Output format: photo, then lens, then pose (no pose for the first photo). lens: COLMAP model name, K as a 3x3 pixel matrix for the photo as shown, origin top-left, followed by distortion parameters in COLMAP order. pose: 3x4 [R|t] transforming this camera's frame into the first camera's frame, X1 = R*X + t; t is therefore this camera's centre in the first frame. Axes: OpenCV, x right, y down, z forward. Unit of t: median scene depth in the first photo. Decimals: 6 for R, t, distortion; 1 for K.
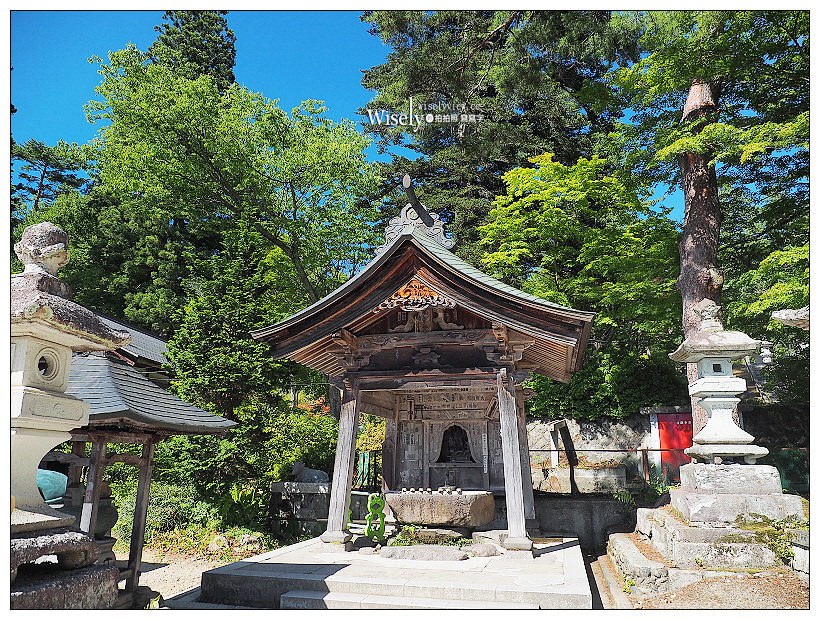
lens RADIAL K [[621.2, 0, 410.0], [0, 621.2, 310.0], [0, 0, 1]] dist [-0.002432, -0.000279]
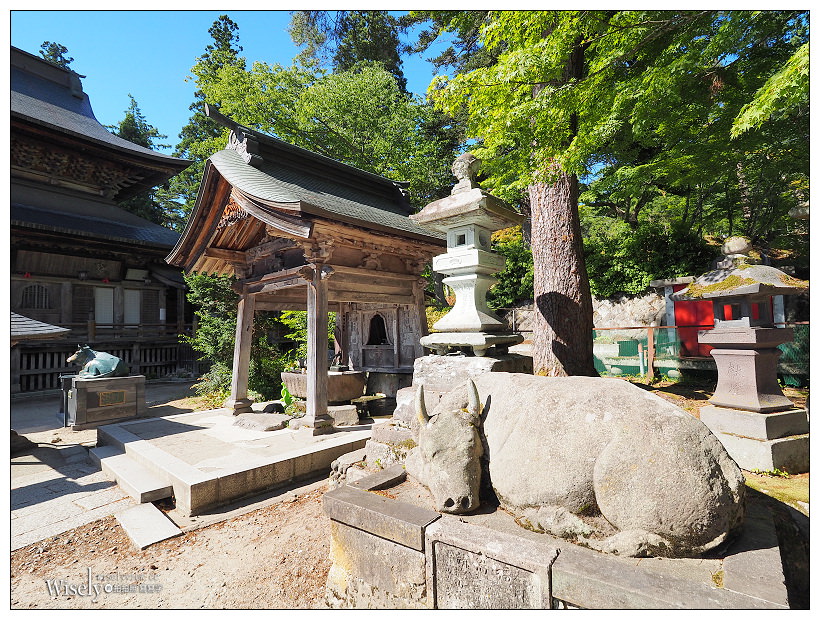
lens RADIAL K [[428.5, 0, 407.2], [0, 428.5, 311.4], [0, 0, 1]] dist [-0.003447, -0.000569]
pose [[0.856360, -0.049687, -0.513983, 0.534703], [0.148905, 0.976839, 0.153663, 0.065736], [0.494444, -0.208125, 0.843925, 0.351270]]
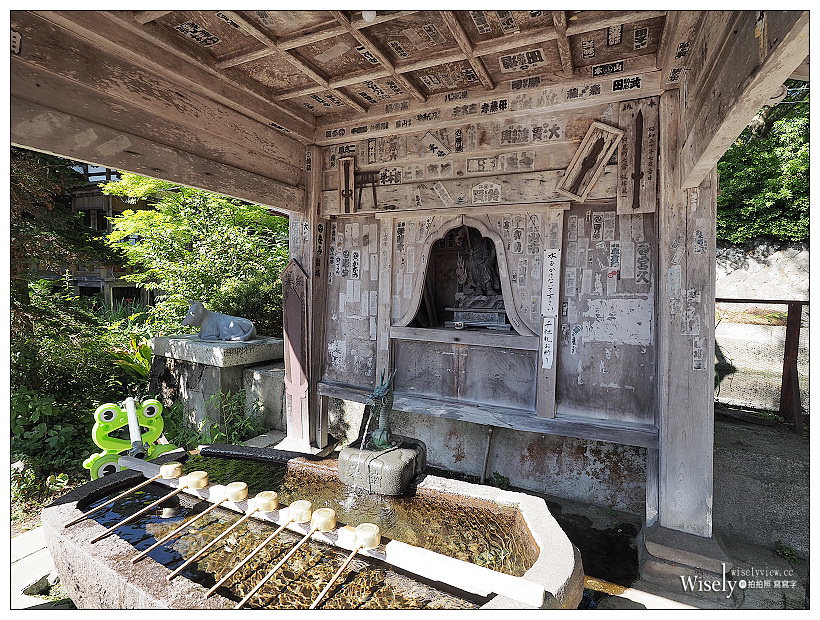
lens RADIAL K [[409.2, 0, 405.7], [0, 409.2, 312.0], [0, 0, 1]] dist [-0.005598, -0.000643]
pose [[0.973621, 0.040069, -0.224625, 0.094199], [0.030744, 0.952446, 0.303154, 0.161873], [0.226090, -0.302063, 0.926089, 0.771185]]
